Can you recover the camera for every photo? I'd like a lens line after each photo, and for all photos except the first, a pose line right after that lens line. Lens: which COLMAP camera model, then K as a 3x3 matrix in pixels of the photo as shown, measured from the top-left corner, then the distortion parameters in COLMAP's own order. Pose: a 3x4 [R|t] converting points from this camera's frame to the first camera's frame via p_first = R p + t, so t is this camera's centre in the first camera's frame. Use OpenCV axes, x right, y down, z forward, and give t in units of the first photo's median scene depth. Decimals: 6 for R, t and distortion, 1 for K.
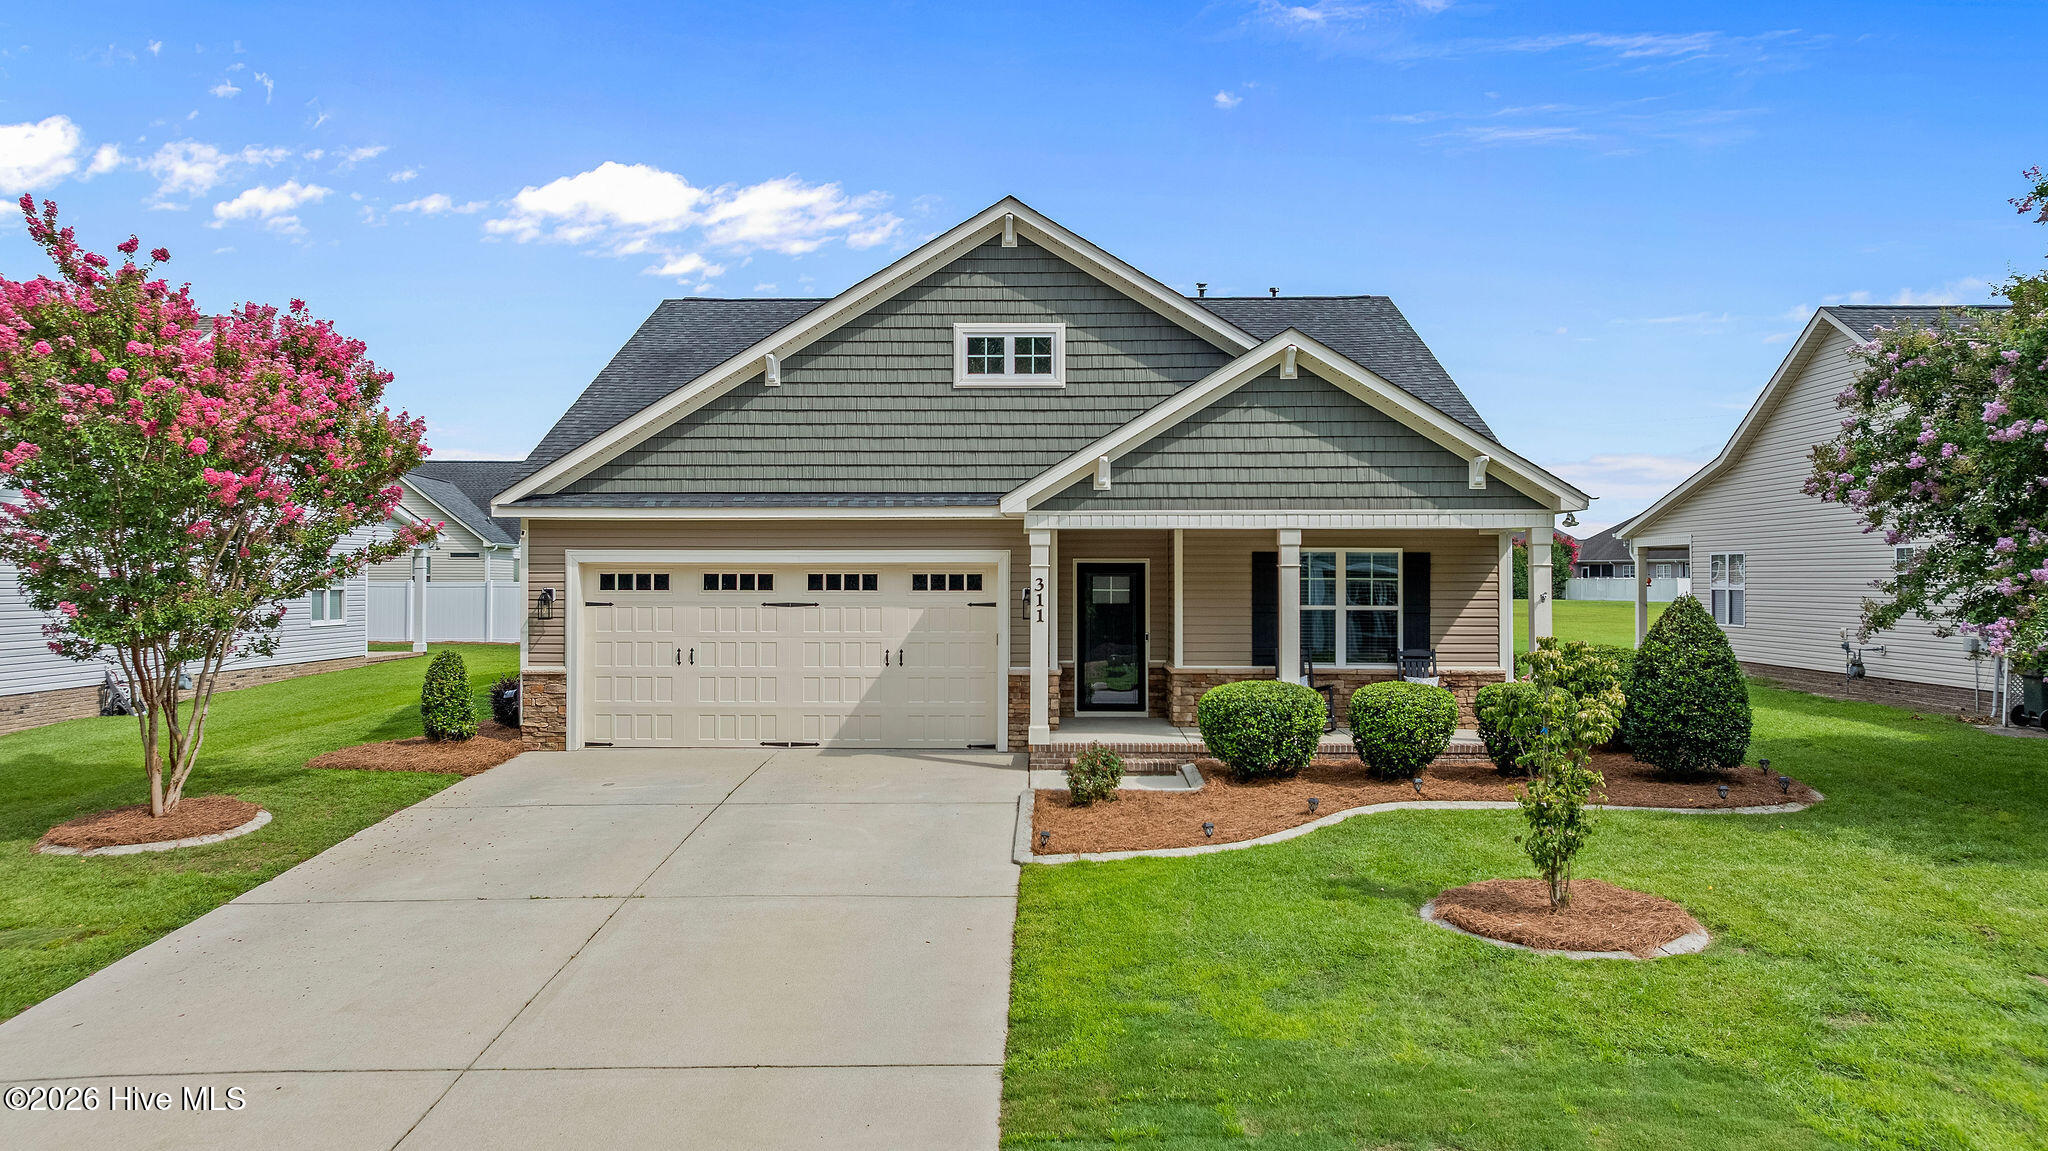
lens RADIAL K [[1458.7, 0, 1023.1], [0, 1458.7, 548.5], [0, 0, 1]] dist [-0.010786, -0.000597]
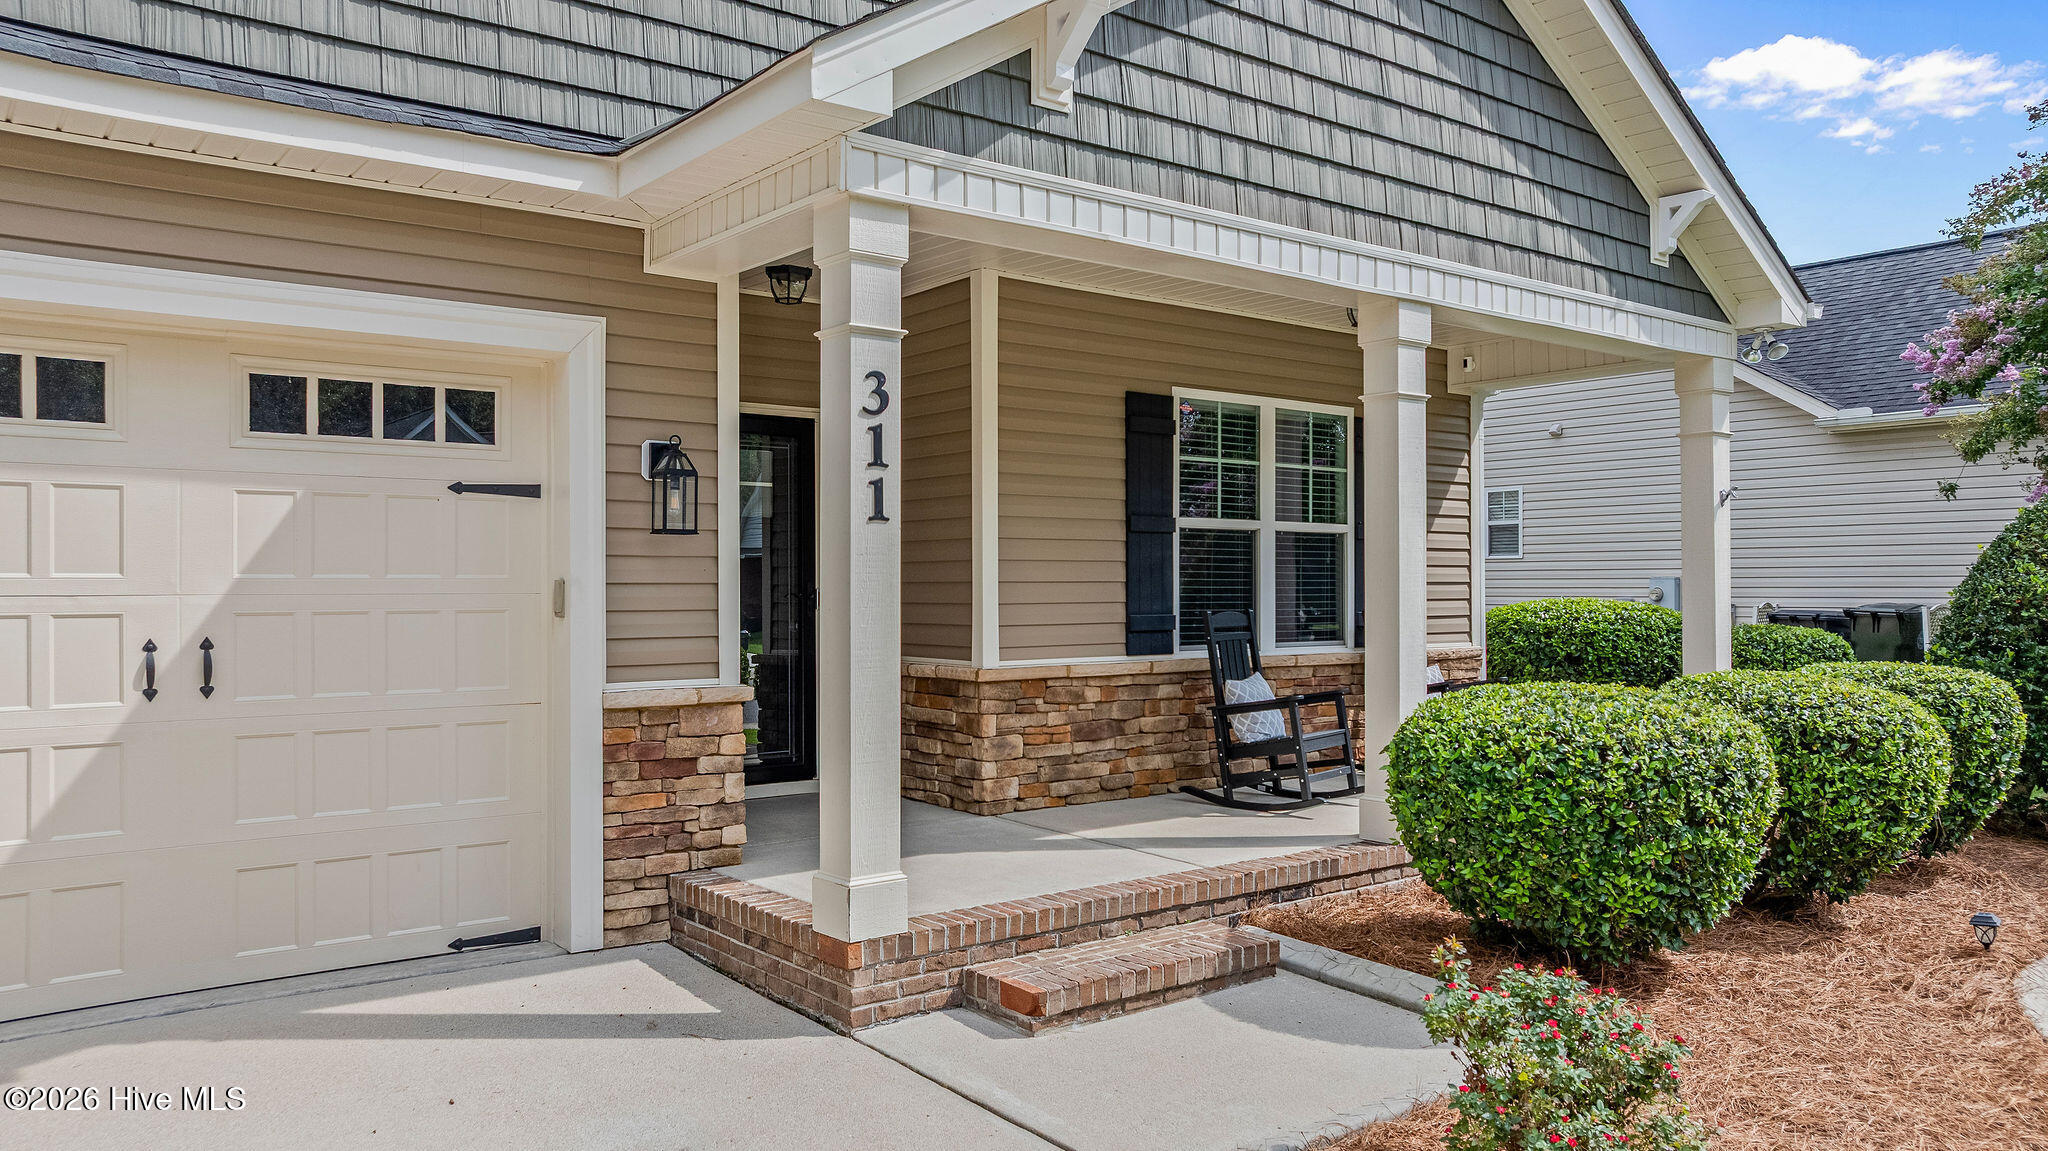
lens RADIAL K [[1453.5, 0, 1019.0], [0, 1453.5, 589.5], [0, 0, 1]] dist [-0.011997, 0.002169]
pose [[0.780207, -0.004125, 0.625508, -0.136963], [-0.009442, 0.999787, 0.018371, 0.053734], [-0.625450, -0.020239, 0.780001, 0.691650]]
